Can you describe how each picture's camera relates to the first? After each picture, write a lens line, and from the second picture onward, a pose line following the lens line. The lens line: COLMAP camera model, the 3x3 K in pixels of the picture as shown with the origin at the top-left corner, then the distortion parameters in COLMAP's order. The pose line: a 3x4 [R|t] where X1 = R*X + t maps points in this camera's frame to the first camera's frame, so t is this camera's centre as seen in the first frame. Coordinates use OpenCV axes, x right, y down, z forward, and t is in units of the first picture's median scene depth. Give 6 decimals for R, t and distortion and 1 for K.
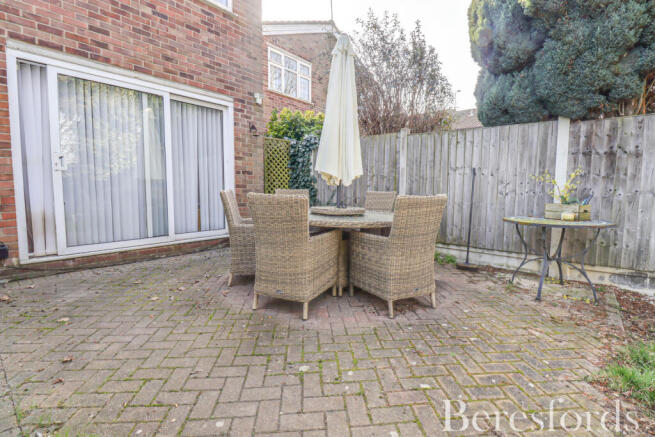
lens RADIAL K [[313.6, 0, 329.0], [0, 313.6, 215.2], [0, 0, 1]] dist [-0.009146, -0.001633]
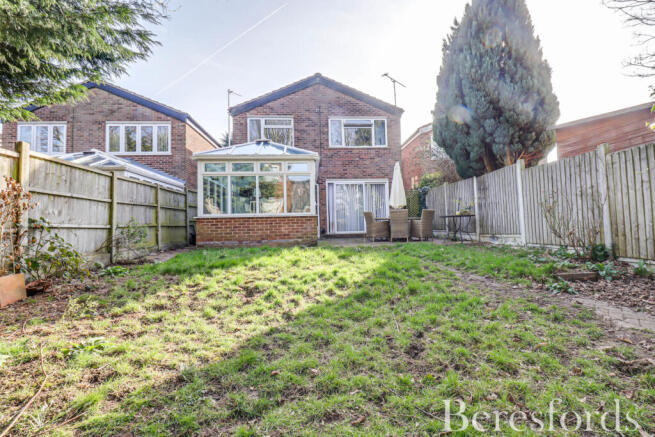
lens RADIAL K [[313.6, 0, 327.7], [0, 313.6, 215.4], [0, 0, 1]] dist [-0.009146, -0.001633]
pose [[0.680924, -0.062870, -0.729650, 1.733896], [-0.024802, 0.993757, -0.108772, 0.311235], [0.731934, 0.092162, 0.675114, -1.534728]]
